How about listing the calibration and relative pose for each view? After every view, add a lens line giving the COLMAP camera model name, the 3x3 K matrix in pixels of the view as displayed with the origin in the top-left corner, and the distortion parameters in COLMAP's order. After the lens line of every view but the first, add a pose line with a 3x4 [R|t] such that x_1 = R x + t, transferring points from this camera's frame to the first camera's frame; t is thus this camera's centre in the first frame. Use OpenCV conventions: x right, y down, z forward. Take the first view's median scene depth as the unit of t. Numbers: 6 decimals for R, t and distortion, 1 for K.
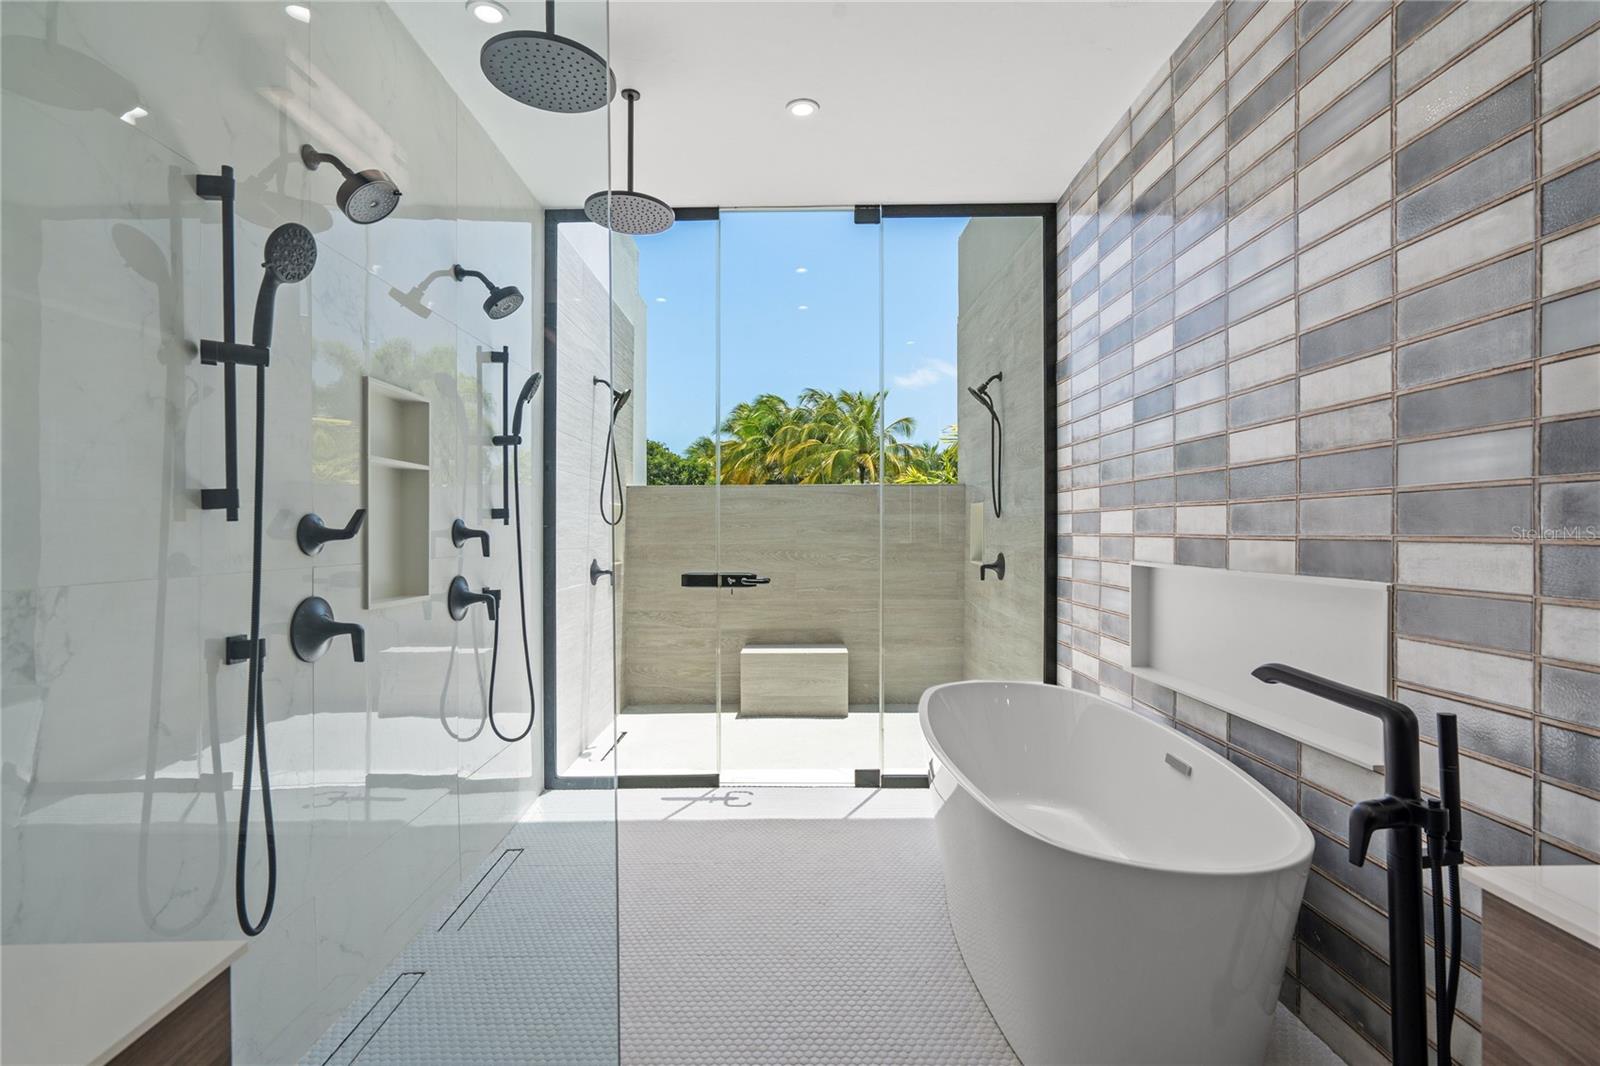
lens RADIAL K [[784.7, 0, 794.1], [0, 784.7, 530.7], [0, 0, 1]] dist [0.000725, 0.000077]
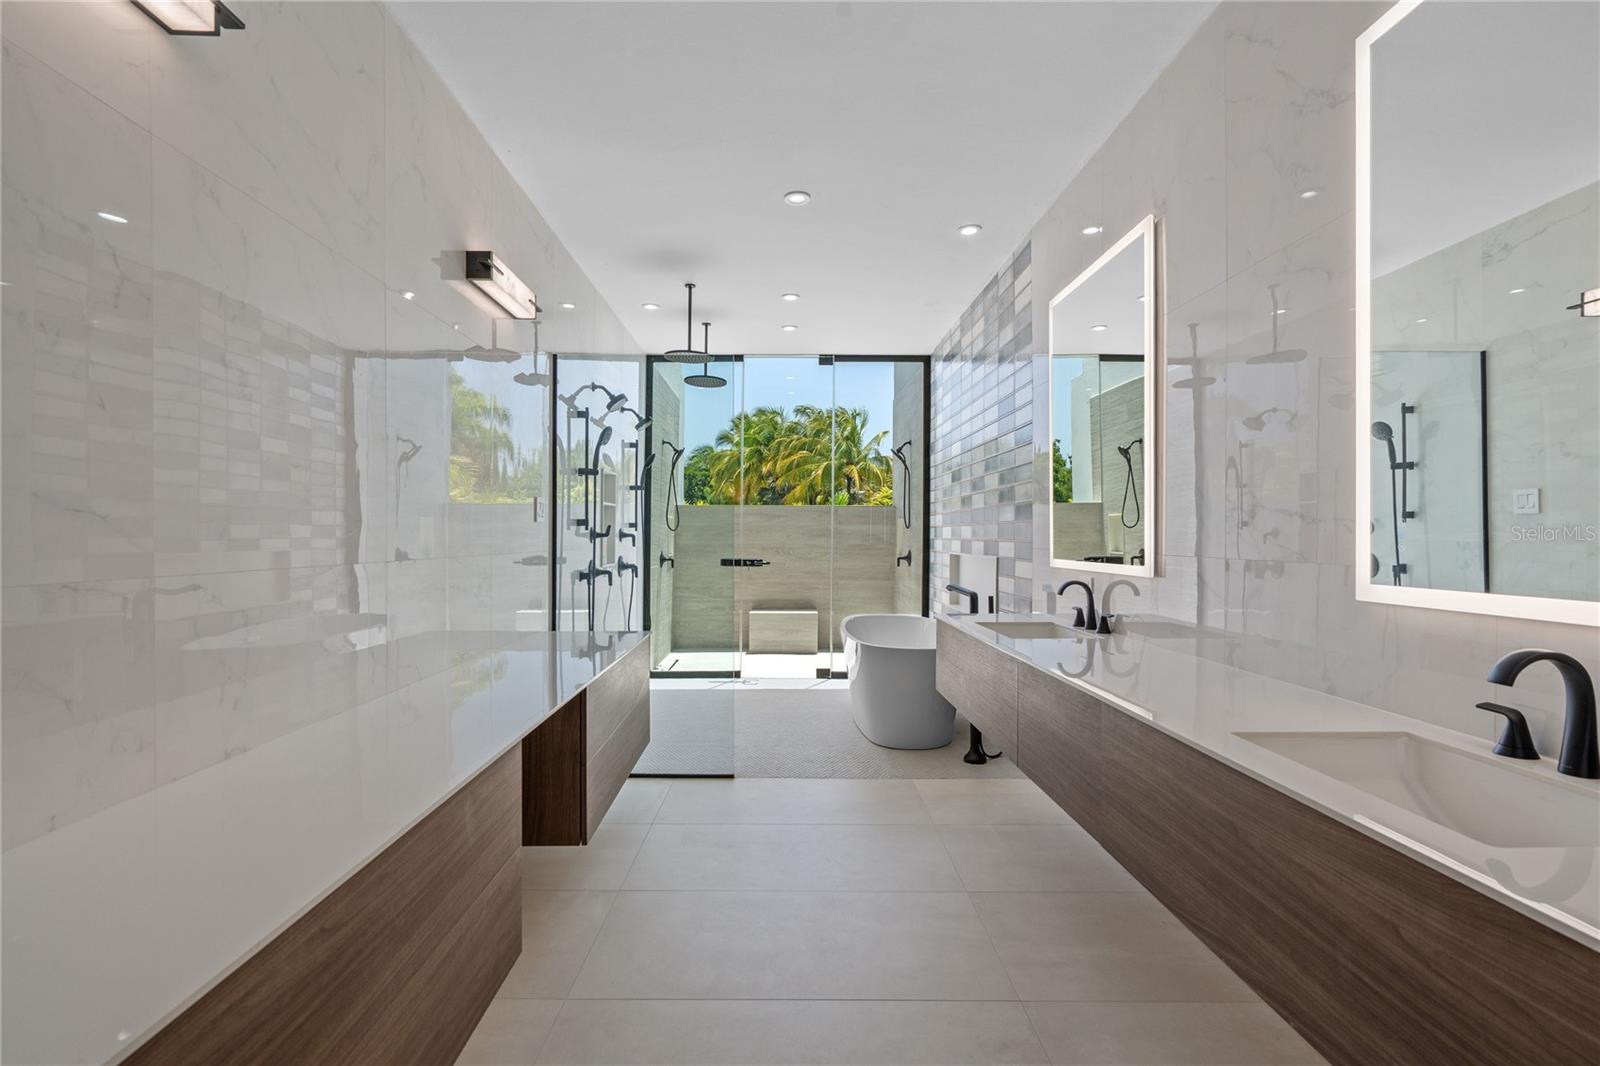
lens RADIAL K [[738.0, 0, 809.6], [0, 738.0, 532.6], [0, 0, 1]] dist [0.000913, 0.000010]
pose [[0.999451, 0.009644, 0.031700, 0.004329], [-0.009528, 0.999947, -0.003803, -0.000298], [-0.031735, 0.003499, 0.999490, -0.547869]]
